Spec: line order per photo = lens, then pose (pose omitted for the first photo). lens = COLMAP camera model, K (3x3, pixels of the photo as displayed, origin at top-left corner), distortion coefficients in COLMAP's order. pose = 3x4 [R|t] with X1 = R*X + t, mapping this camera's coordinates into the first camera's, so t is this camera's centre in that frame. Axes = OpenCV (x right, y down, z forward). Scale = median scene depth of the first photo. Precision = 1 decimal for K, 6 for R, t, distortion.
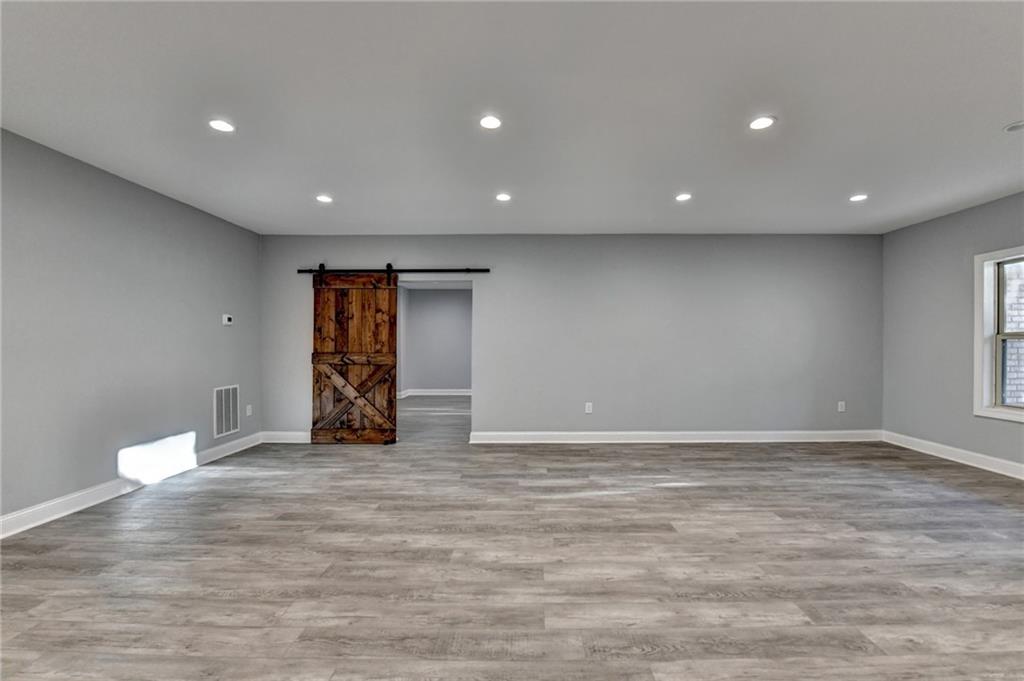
lens RADIAL K [[429.4, 0, 514.7], [0, 429.4, 348.7], [0, 0, 1]] dist [-0.015167, -0.000544]
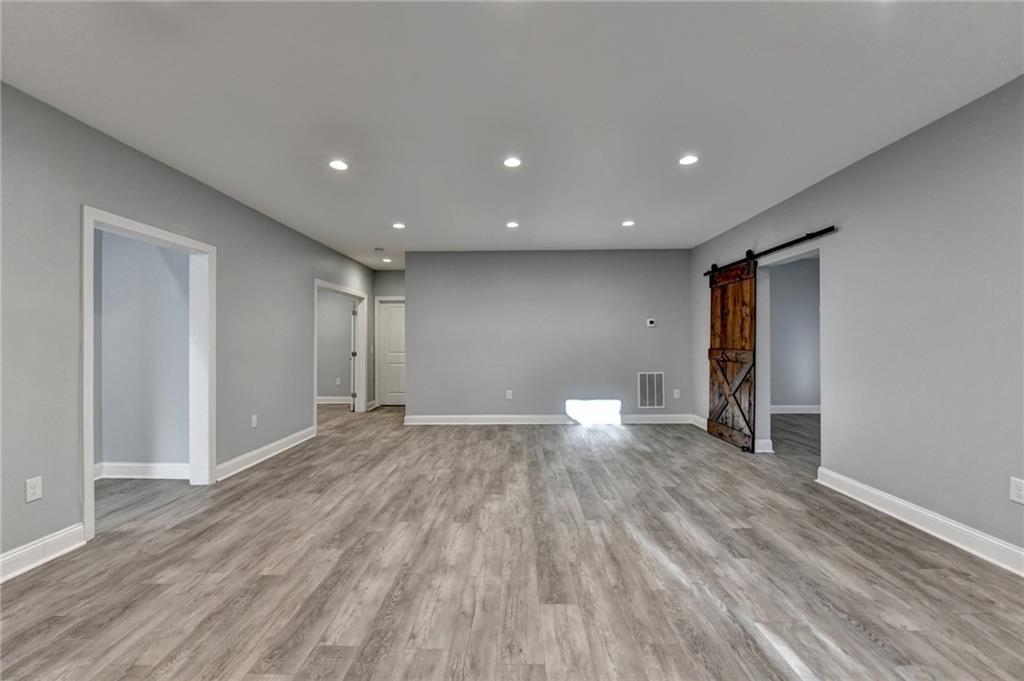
lens RADIAL K [[418.4, 0, 512.0], [0, 418.4, 340.5], [0, 0, 1]] dist [-0.009391, -0.000380]
pose [[-0.005089, -0.002438, -0.999984, 0.802414], [-0.002085, 0.999995, -0.002427, -0.009593], [0.999985, 0.002072, -0.005094, 0.705209]]
